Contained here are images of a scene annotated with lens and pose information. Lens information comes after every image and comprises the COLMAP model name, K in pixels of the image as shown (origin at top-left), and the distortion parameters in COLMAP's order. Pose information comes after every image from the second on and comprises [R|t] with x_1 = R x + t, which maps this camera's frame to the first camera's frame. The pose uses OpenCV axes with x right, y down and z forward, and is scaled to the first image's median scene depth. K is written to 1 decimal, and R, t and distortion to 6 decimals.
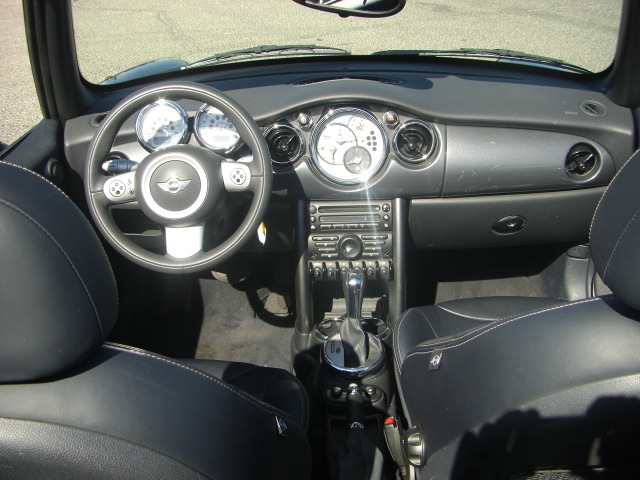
lens RADIAL K [[722.2, 0, 320.0], [0, 722.2, 240.0], [0, 0, 1]] dist [-0.165506, 0.076910]
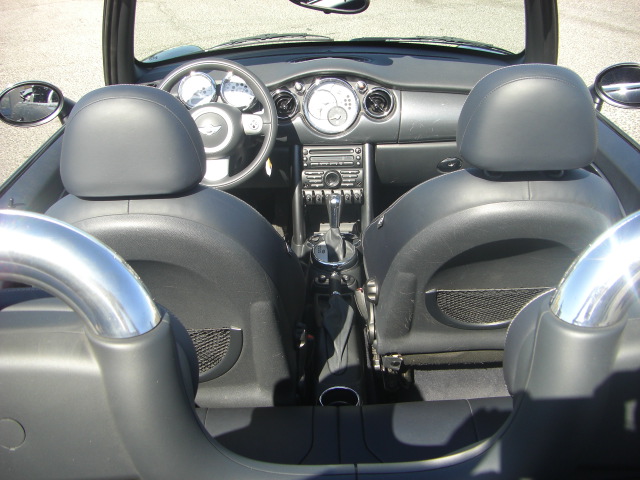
lens RADIAL K [[722.2, 0, 320.0], [0, 722.2, 240.0], [0, 0, 1]] dist [-0.165506, 0.076910]
pose [[0.999891, -0.000936, 0.014720, -0.002061], [0.000733, 0.999905, 0.013783, 0.107148], [-0.014732, -0.013770, 0.999797, -0.381646]]
